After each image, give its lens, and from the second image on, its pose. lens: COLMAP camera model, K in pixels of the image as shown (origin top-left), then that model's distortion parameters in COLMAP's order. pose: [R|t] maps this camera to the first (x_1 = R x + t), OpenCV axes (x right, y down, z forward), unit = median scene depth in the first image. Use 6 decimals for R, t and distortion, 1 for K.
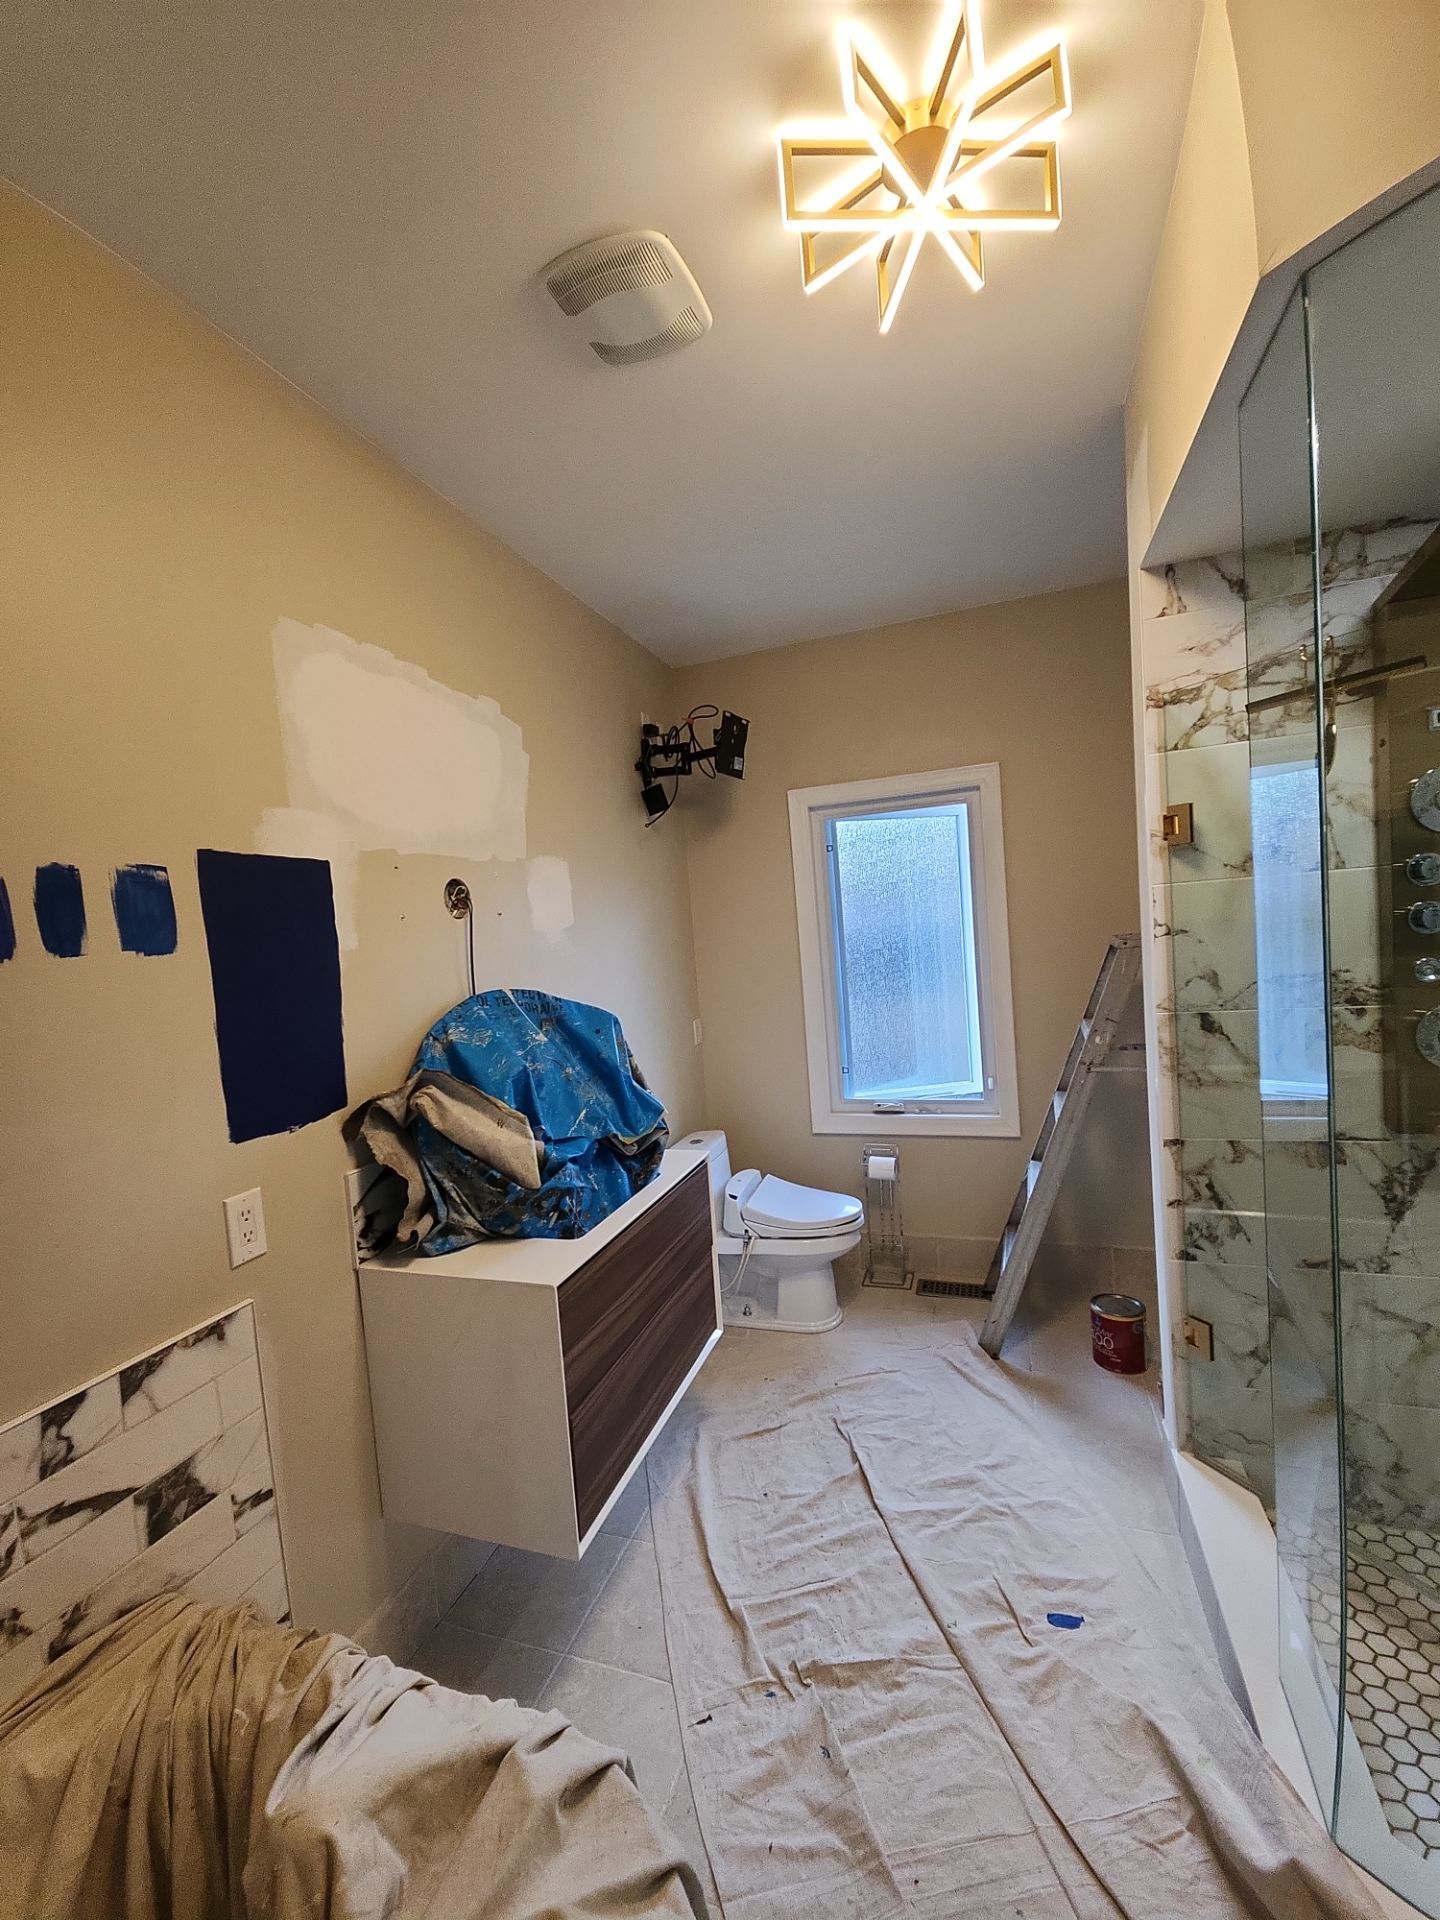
lens RADIAL K [[786.3, 0, 711.5], [0, 786.3, 979.6], [0, 0, 1]] dist [0.000849, -0.000416]
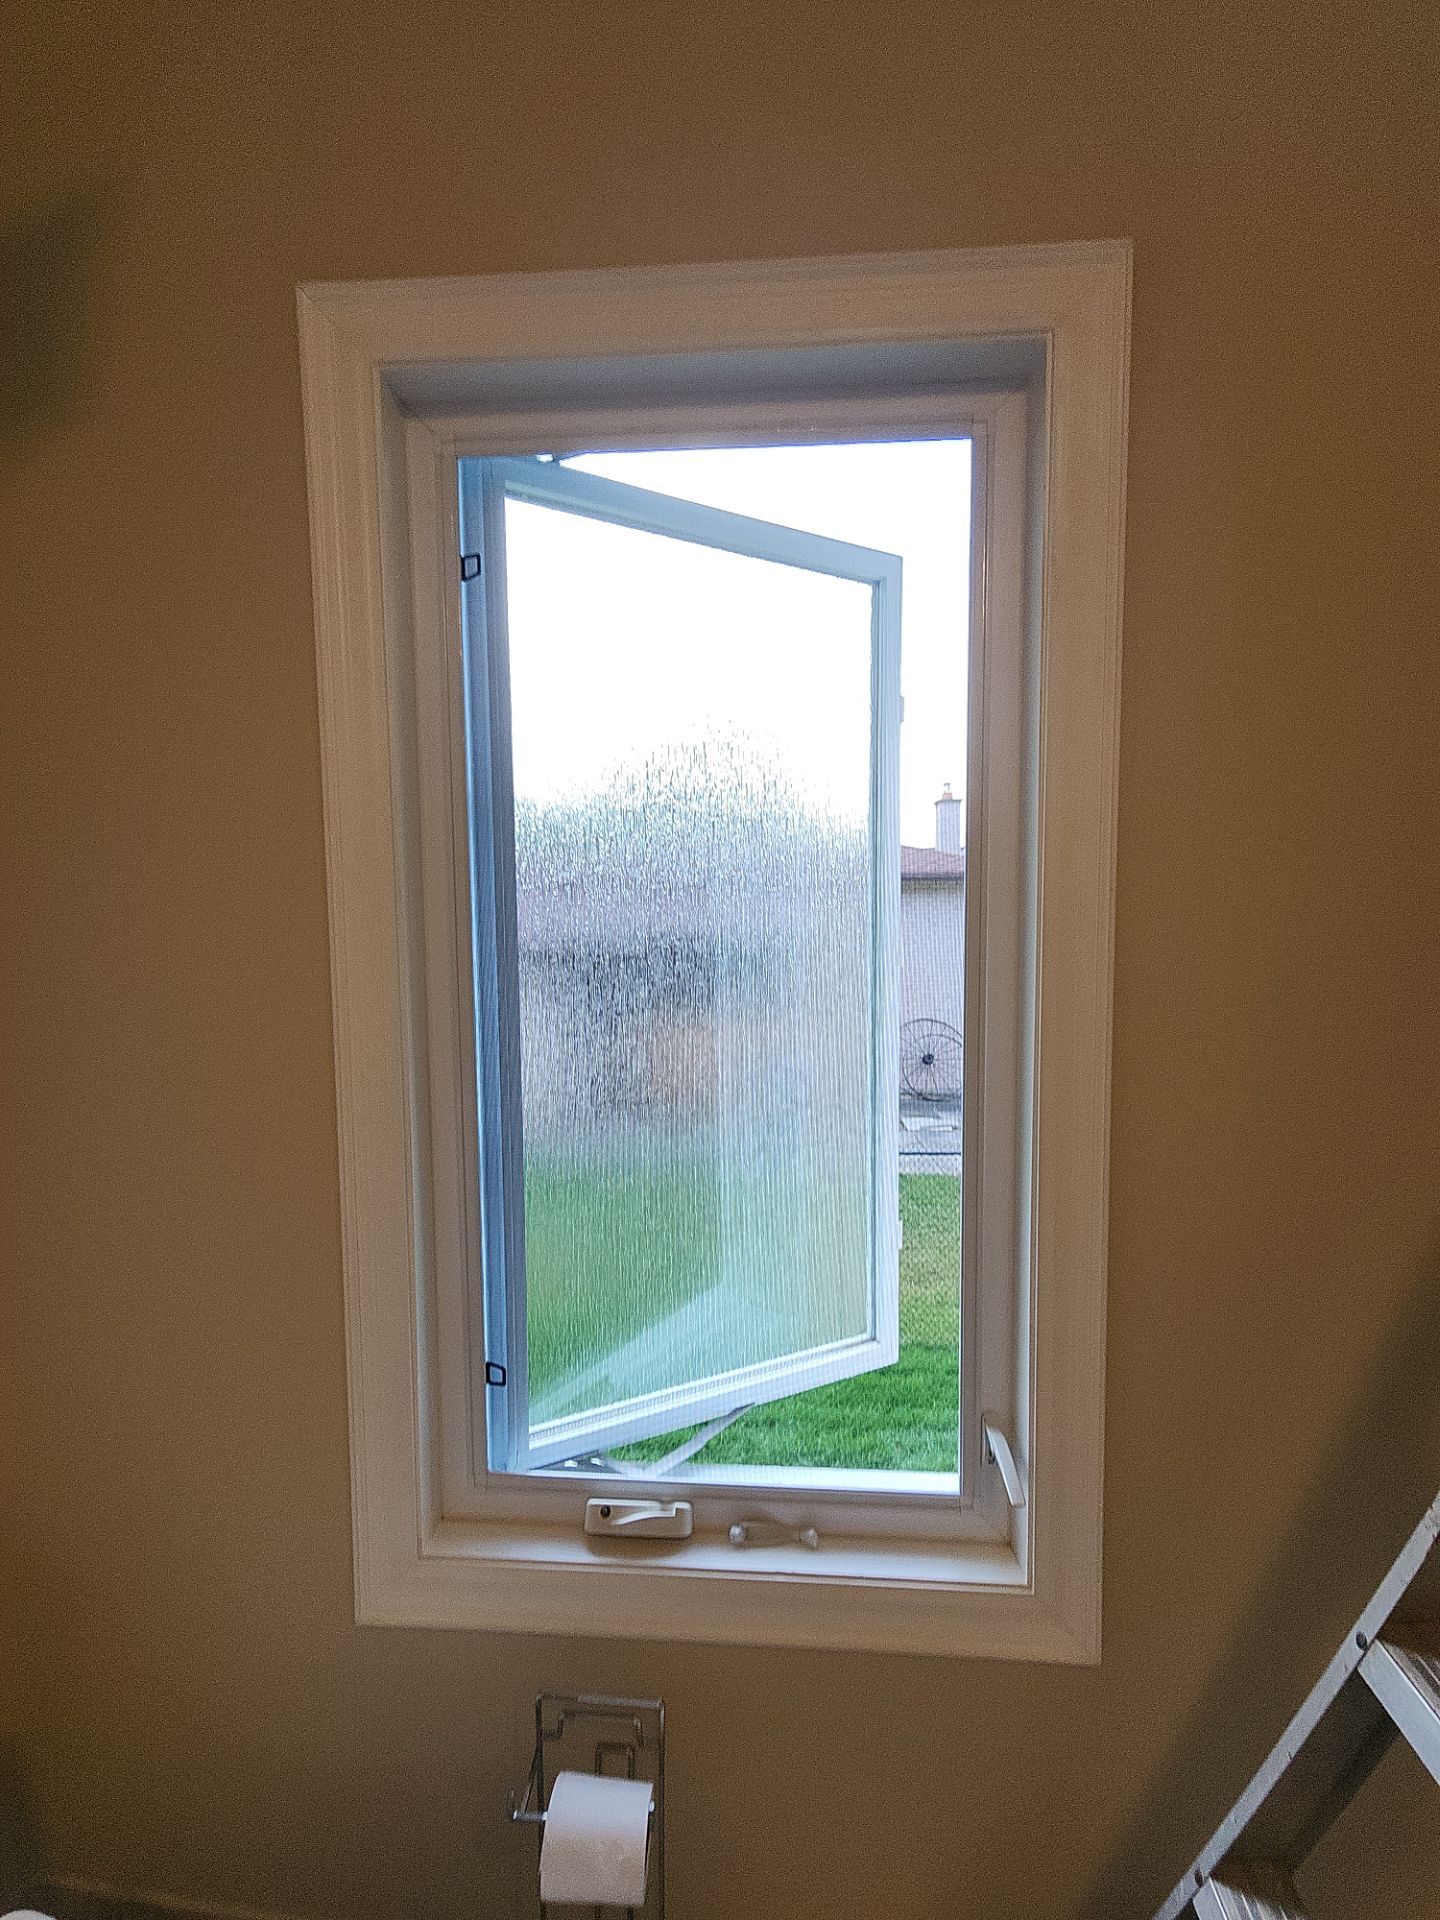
lens RADIAL K [[786.3, 0, 711.5], [0, 786.3, 979.6], [0, 0, 1]] dist [0.000849, -0.000416]
pose [[0.958154, 0.053416, 0.281226, 0.310394], [-0.051430, 0.998572, -0.014442, -0.050438], [-0.281596, -0.000626, 0.959533, 1.397539]]
